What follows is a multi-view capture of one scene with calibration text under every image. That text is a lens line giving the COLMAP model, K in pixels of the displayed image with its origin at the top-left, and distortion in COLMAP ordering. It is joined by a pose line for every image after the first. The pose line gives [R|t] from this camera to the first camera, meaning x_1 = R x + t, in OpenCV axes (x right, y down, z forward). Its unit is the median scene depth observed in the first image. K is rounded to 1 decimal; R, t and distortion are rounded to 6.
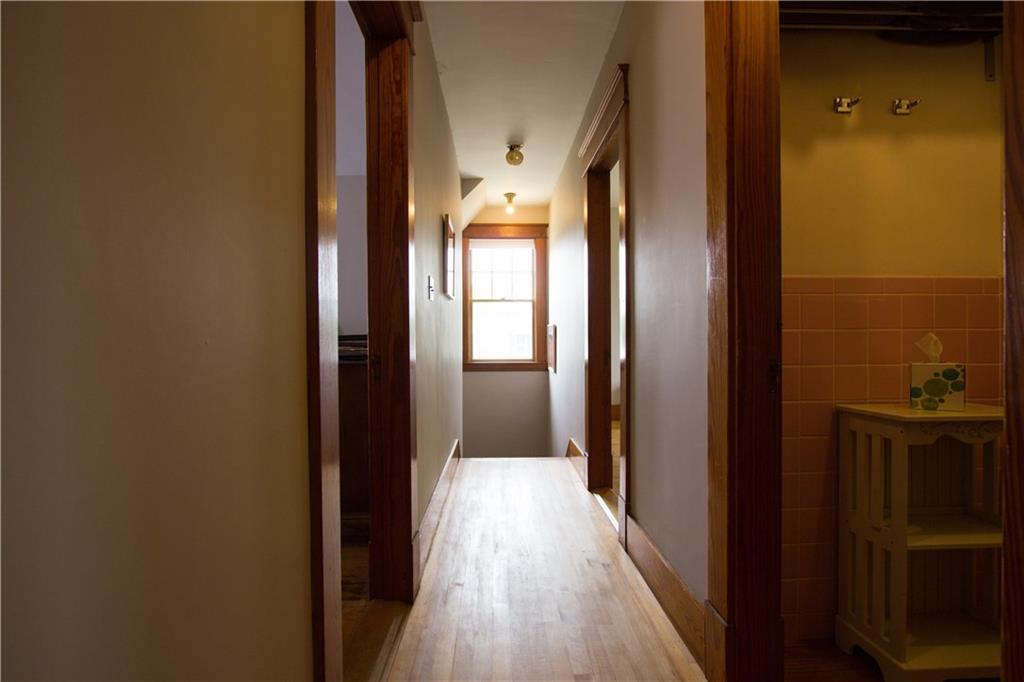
lens RADIAL K [[489.7, 0, 523.3], [0, 489.7, 344.1], [0, 0, 1]] dist [-0.014322, 0.001028]
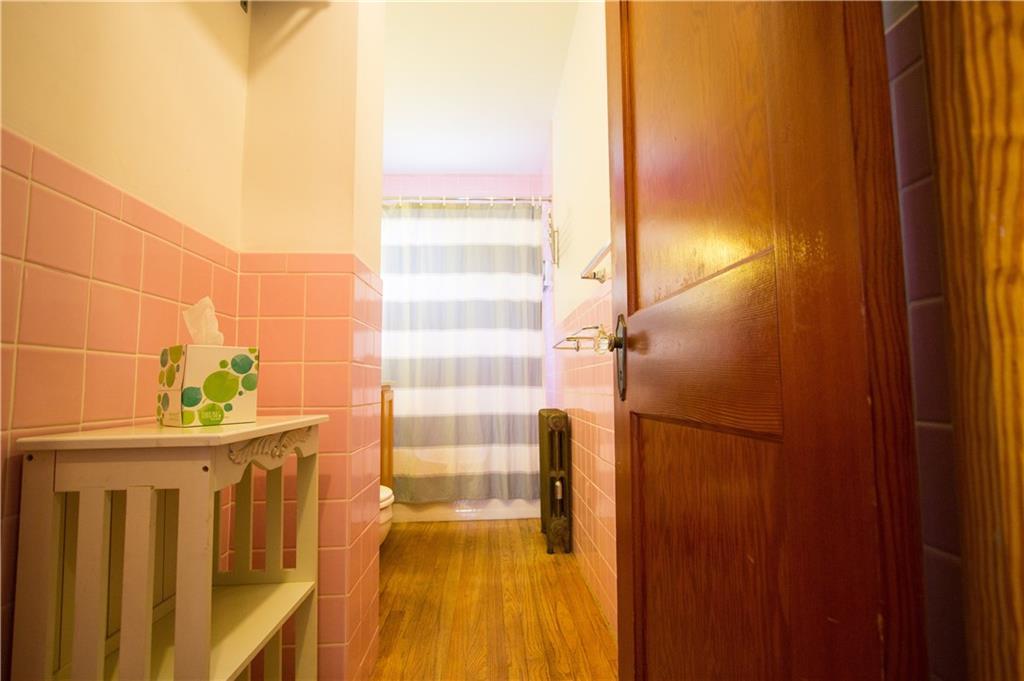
lens RADIAL K [[486.1, 0, 515.1], [0, 486.1, 344.5], [0, 0, 1]] dist [-0.017443, -0.000079]
pose [[0.007796, 0.085058, 0.996345, 0.235771], [0.017201, 0.996217, -0.085182, 0.086387], [-0.999822, 0.017802, 0.006304, 0.576130]]
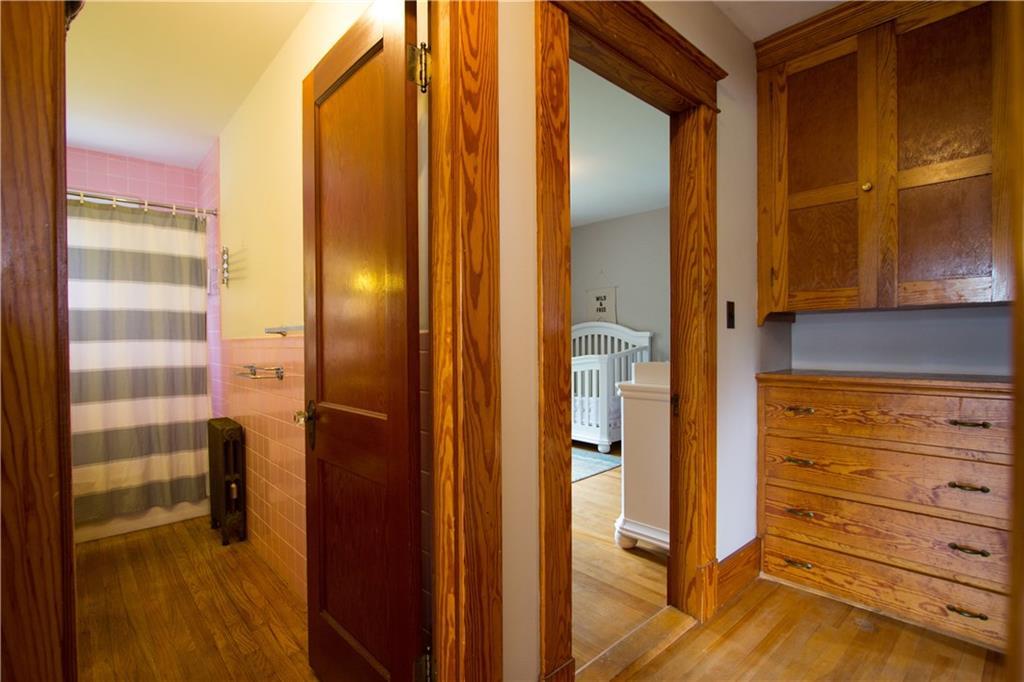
lens RADIAL K [[486.1, 0, 515.1], [0, 486.1, 345.0], [0, 0, 1]] dist [-0.017443, -0.000079]
pose [[-0.631136, 0.002133, 0.775669, -0.249021], [0.020213, 0.999702, 0.013698, -0.130030], [-0.775409, 0.024324, -0.630991, 0.764907]]
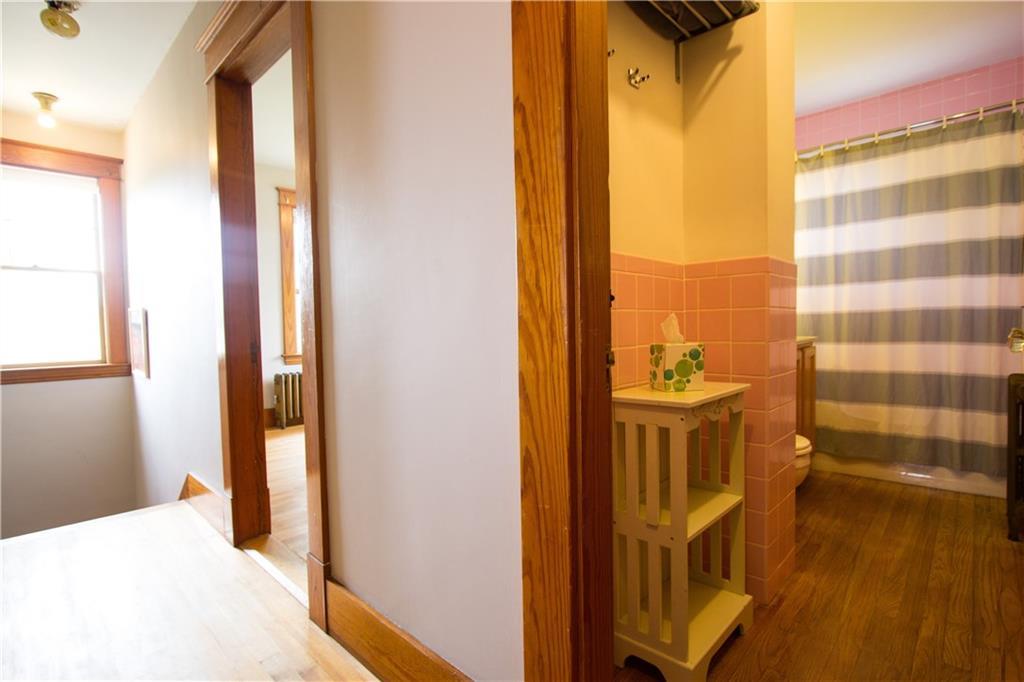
lens RADIAL K [[489.7, 0, 523.3], [0, 489.7, 344.1], [0, 0, 1]] dist [-0.014322, 0.001028]
pose [[0.724782, -0.038039, 0.687927, -0.065570], [0.021387, 0.999236, 0.032720, 0.000402], [-0.688646, -0.009002, 0.725042, 0.455204]]
